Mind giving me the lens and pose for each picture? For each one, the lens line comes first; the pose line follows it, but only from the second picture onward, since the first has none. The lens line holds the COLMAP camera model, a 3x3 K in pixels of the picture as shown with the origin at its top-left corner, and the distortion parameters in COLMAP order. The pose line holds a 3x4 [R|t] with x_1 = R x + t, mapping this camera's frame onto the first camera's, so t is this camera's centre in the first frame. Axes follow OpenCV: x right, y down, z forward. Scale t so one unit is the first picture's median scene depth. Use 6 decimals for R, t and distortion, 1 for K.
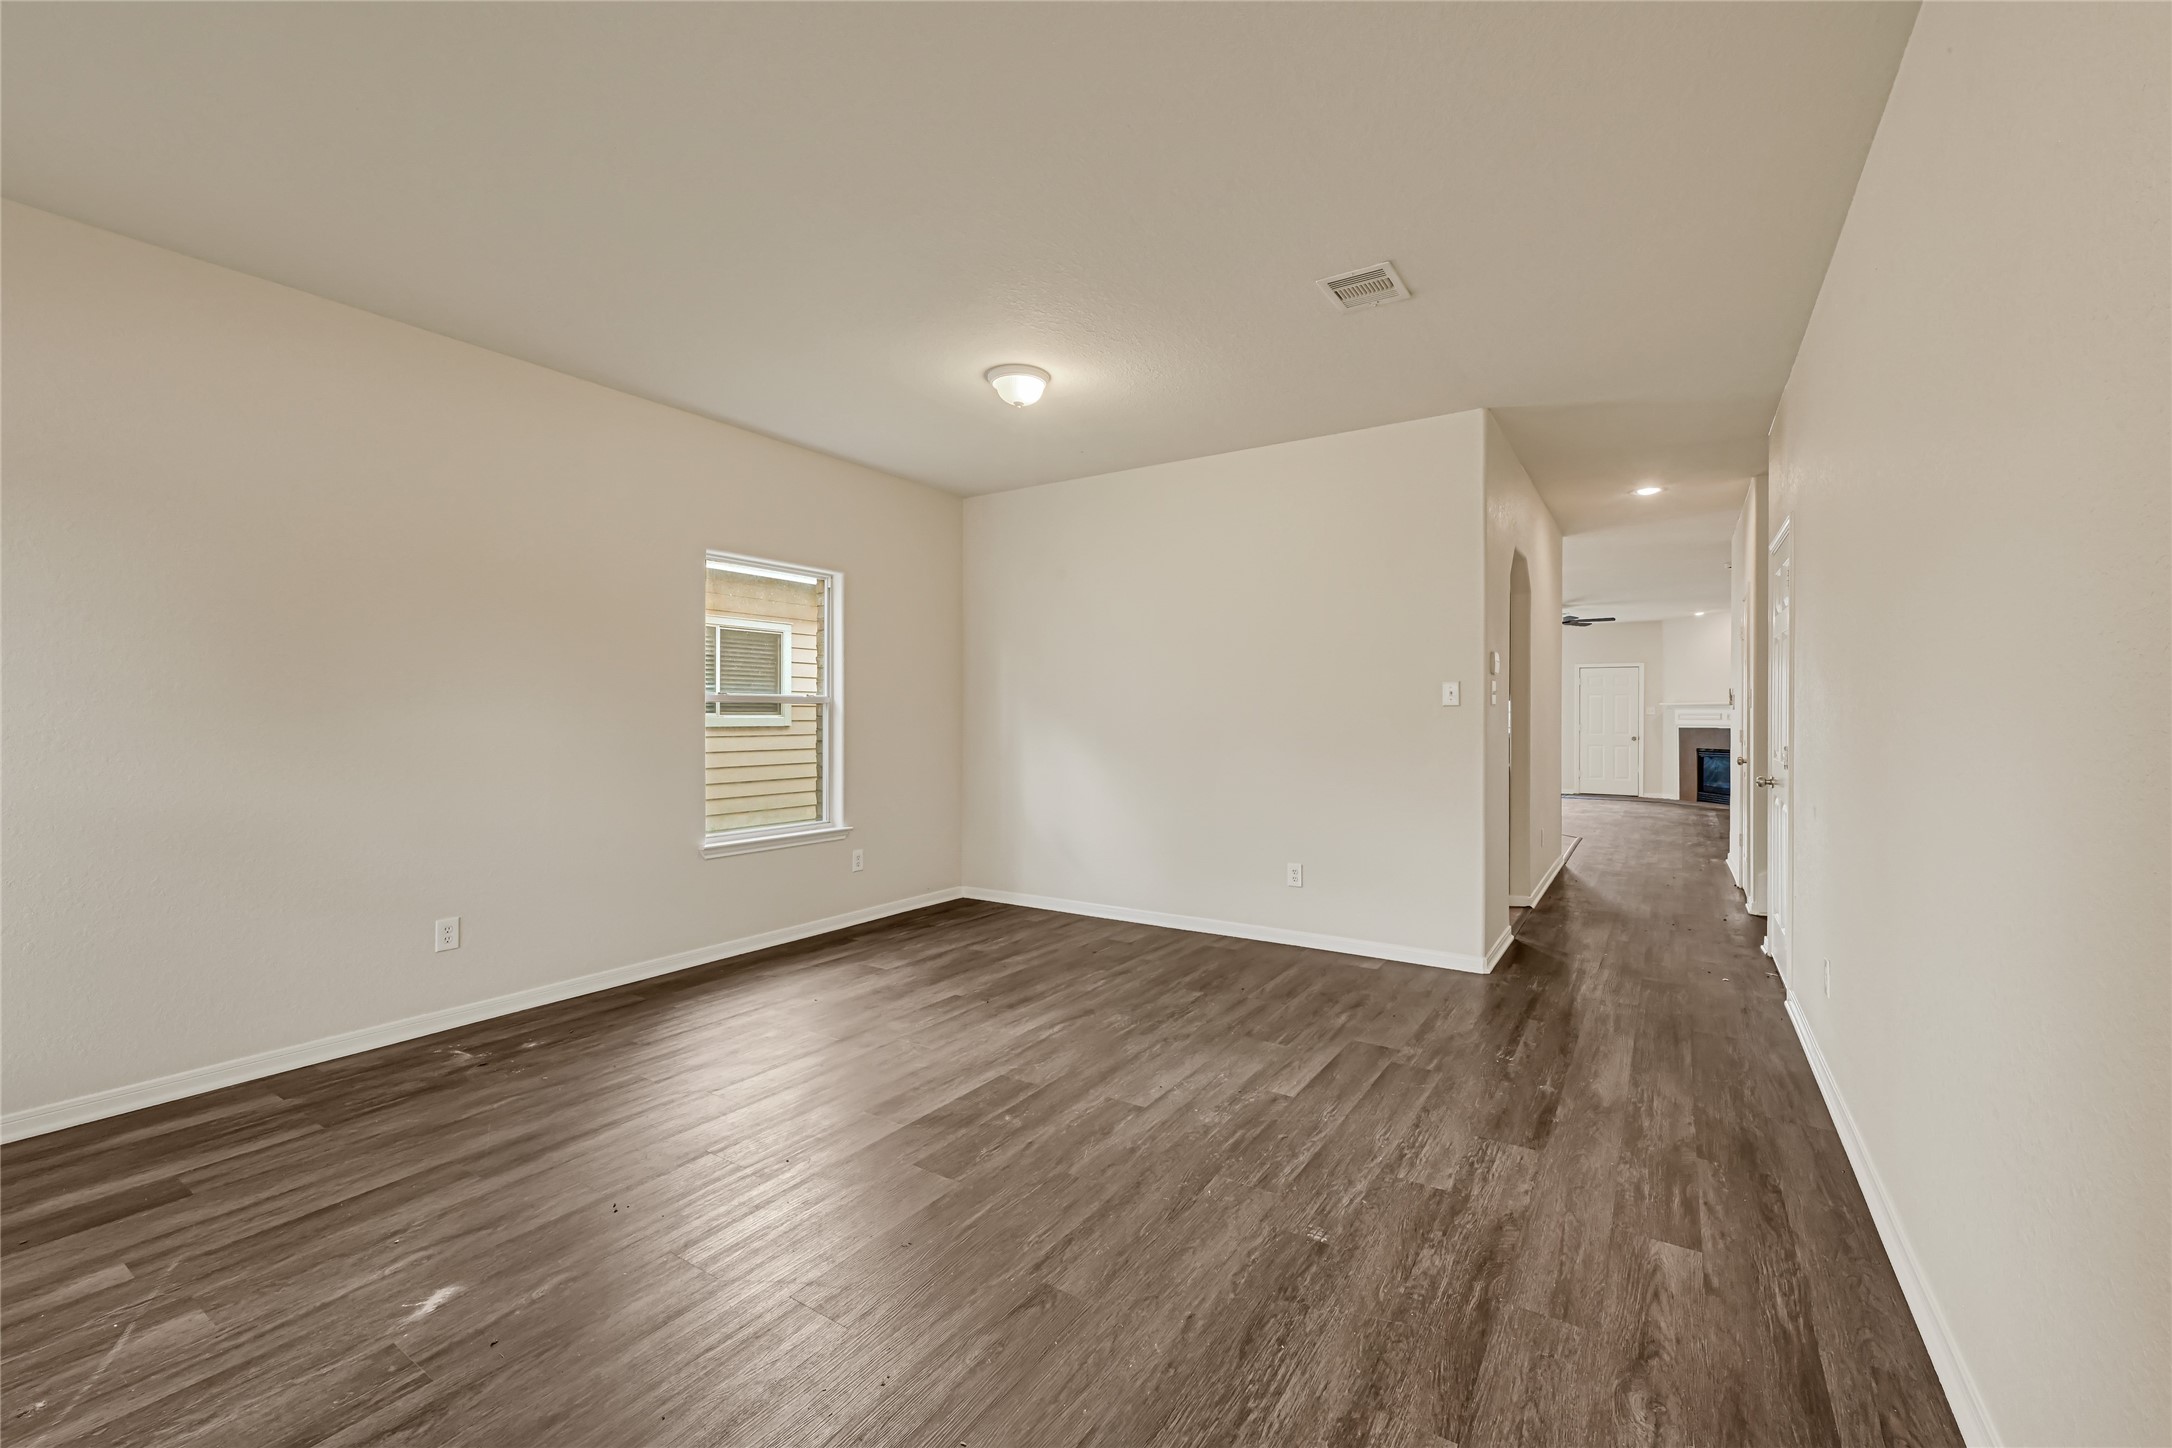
lens RADIAL K [[890.2, 0, 1093.5], [0, 890.2, 716.2], [0, 0, 1]] dist [-0.000920, -0.000859]
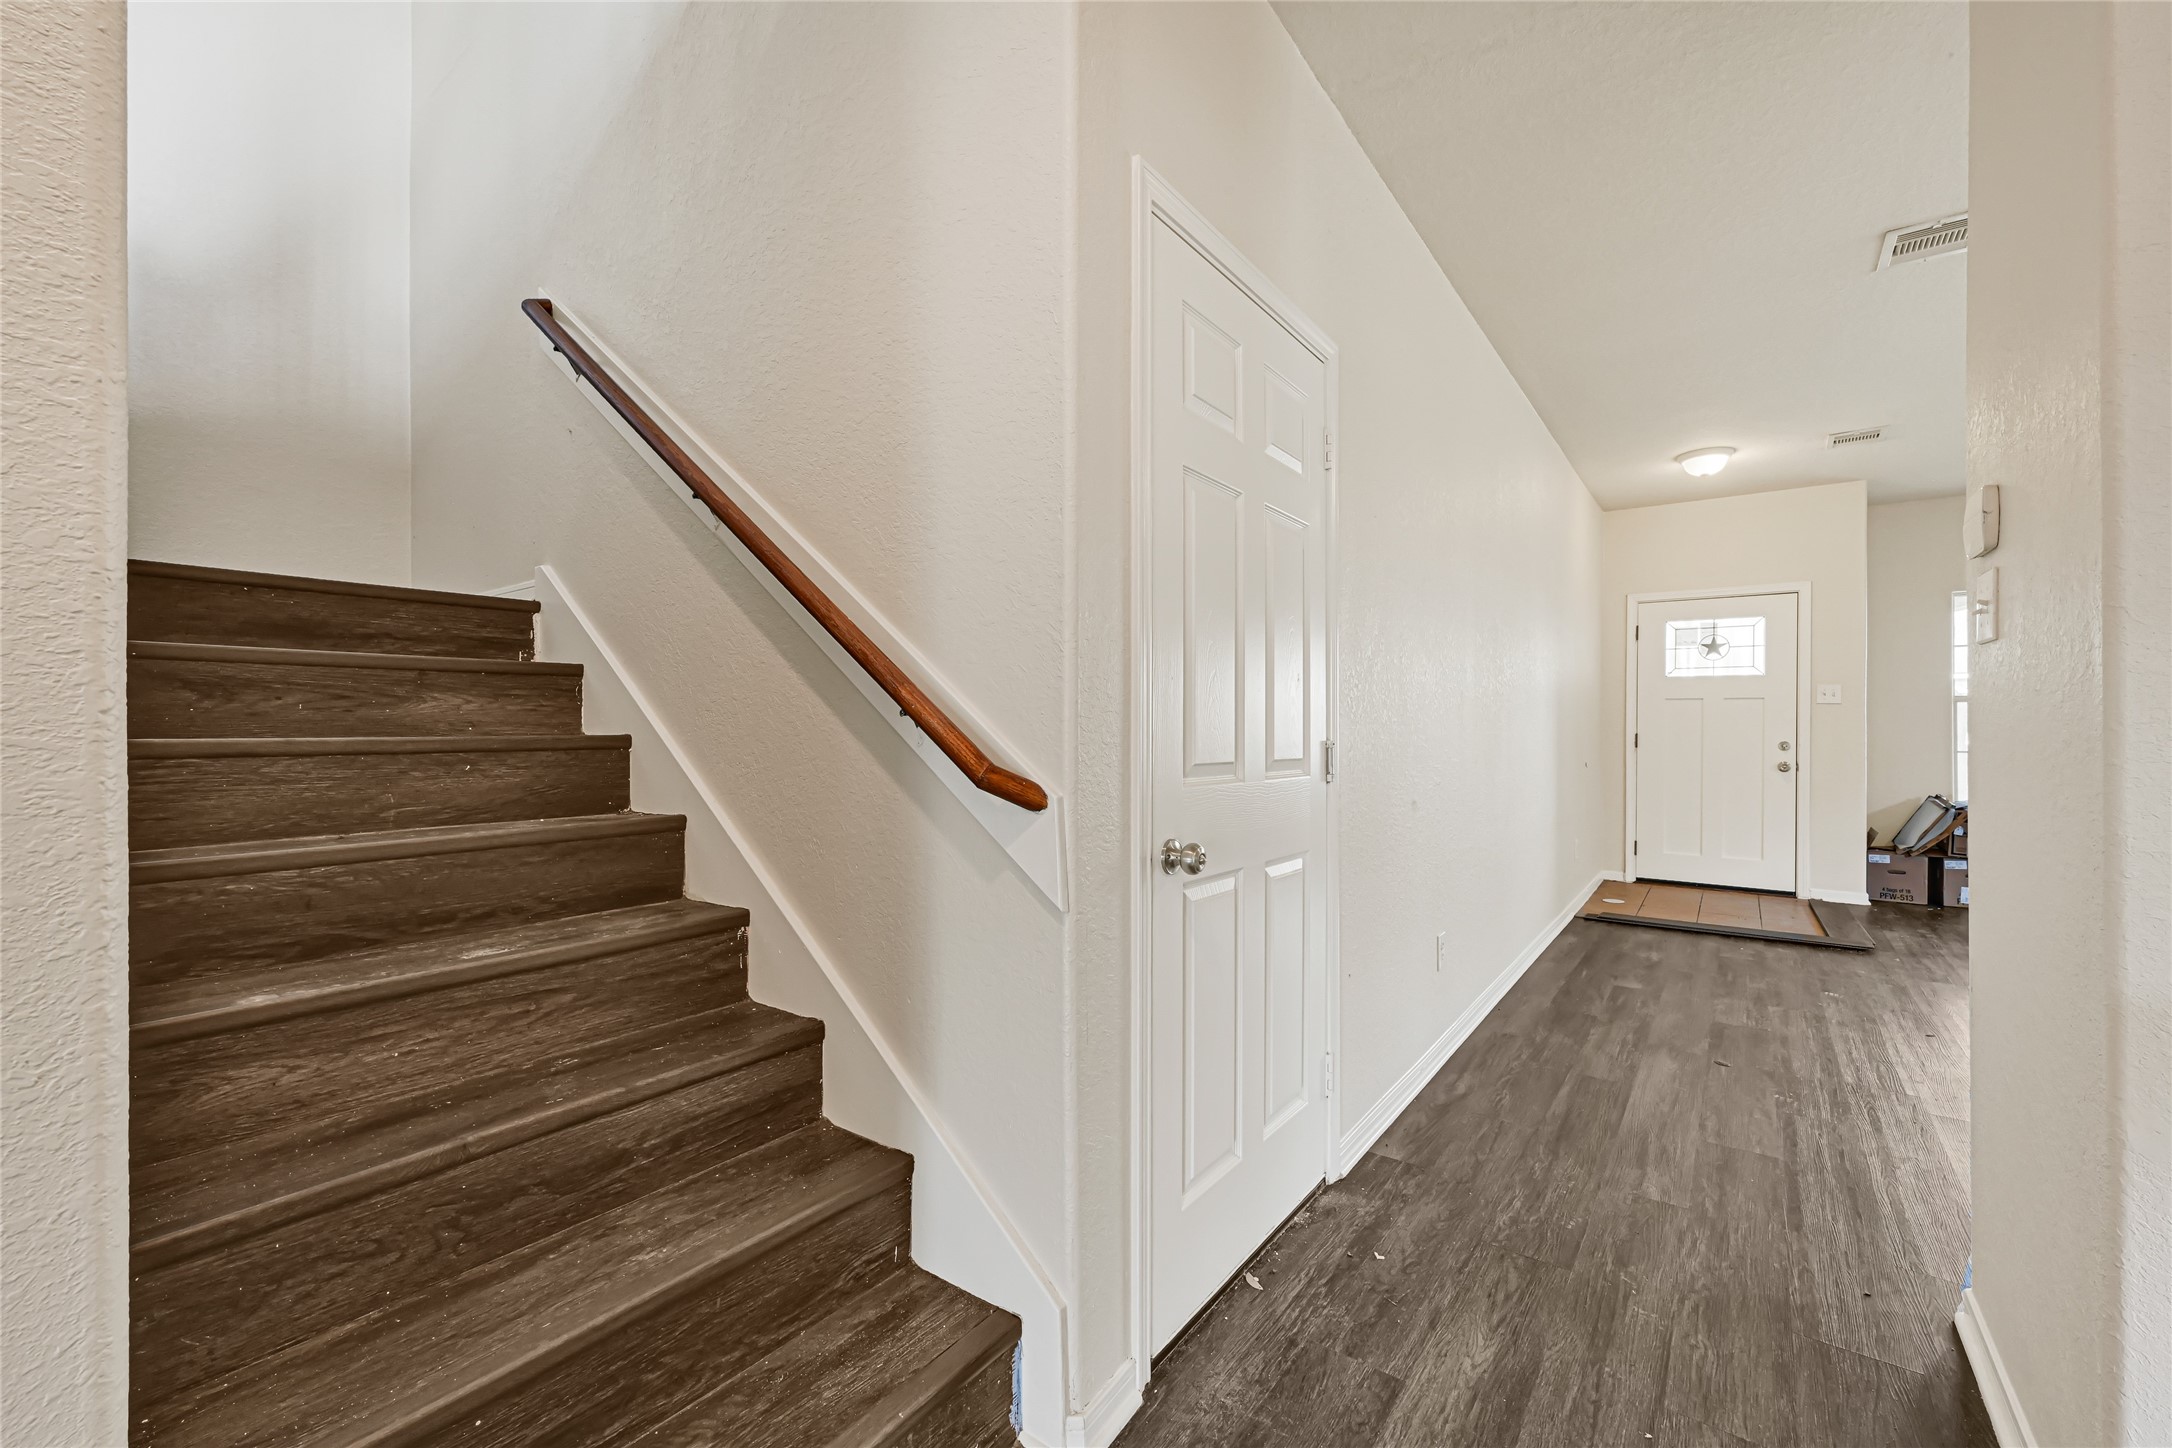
lens RADIAL K [[890.2, 0, 1092.6], [0, 890.2, 733.6], [0, 0, 1]] dist [-0.000920, -0.000859]
pose [[-0.998284, 0.000036, 0.058562, 1.134618], [0.000354, 0.999985, 0.005417, 0.033501], [-0.058561, 0.005428, -0.998269, 1.993732]]
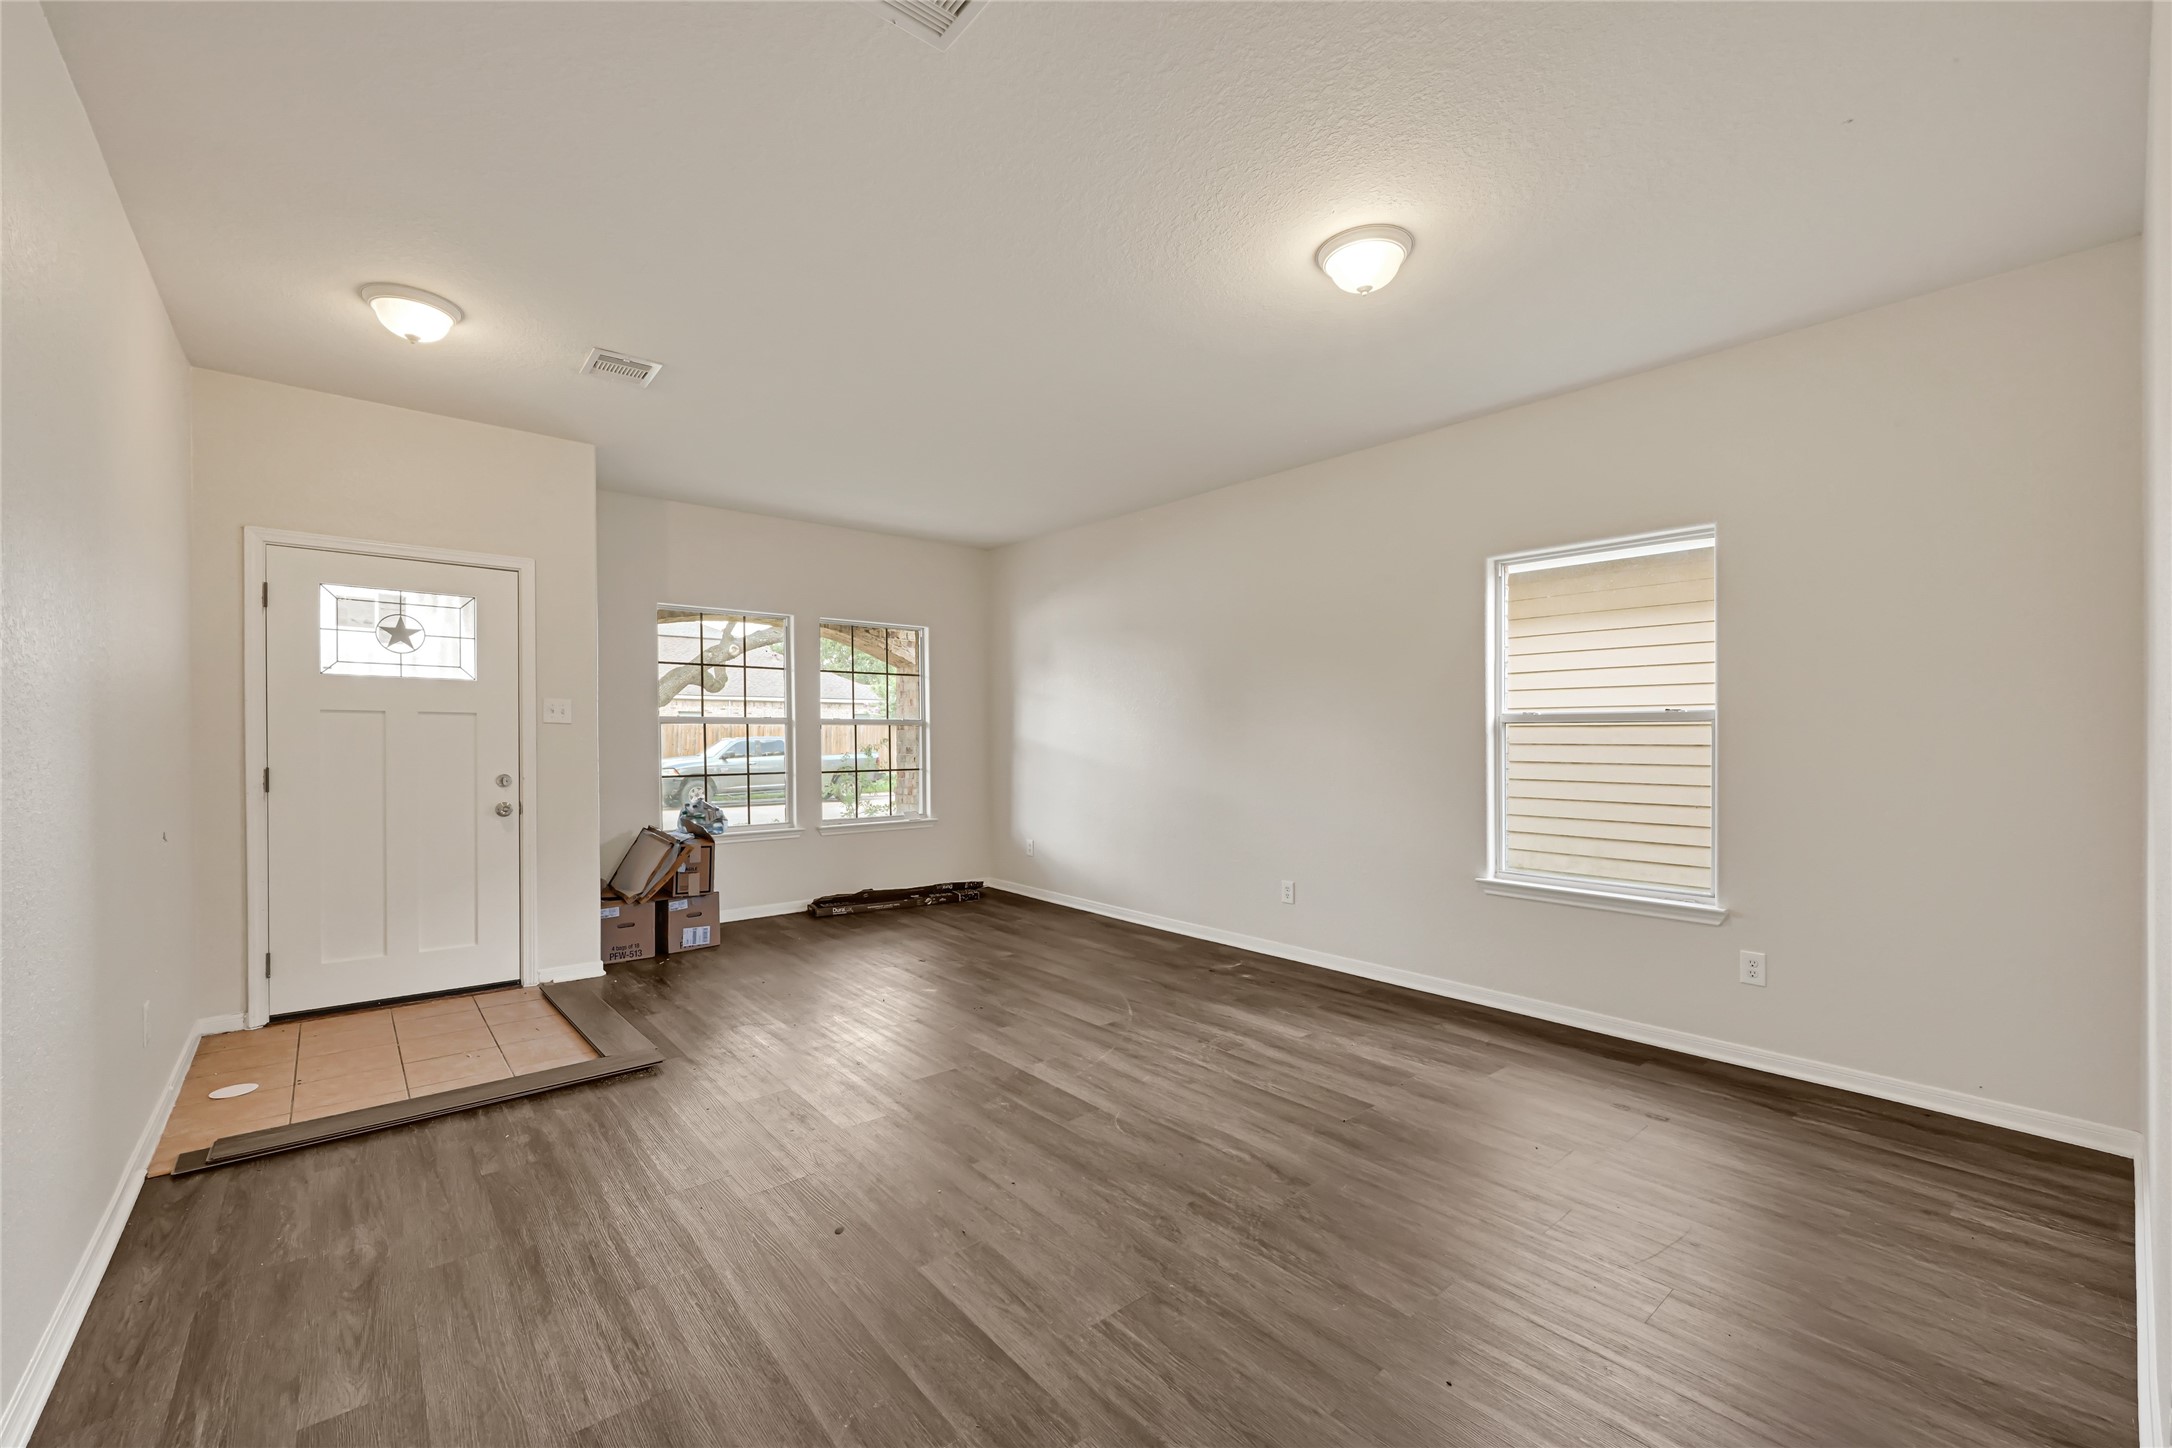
lens RADIAL K [[890.2, 0, 1089.1], [0, 890.2, 744.5], [0, 0, 1]] dist [-0.000920, -0.000859]
pose [[-0.291441, 0.008731, -0.956549, 0.814557], [-0.002729, 0.999947, 0.009959, -0.002215], [0.956585, 0.005513, -0.291402, 1.258242]]
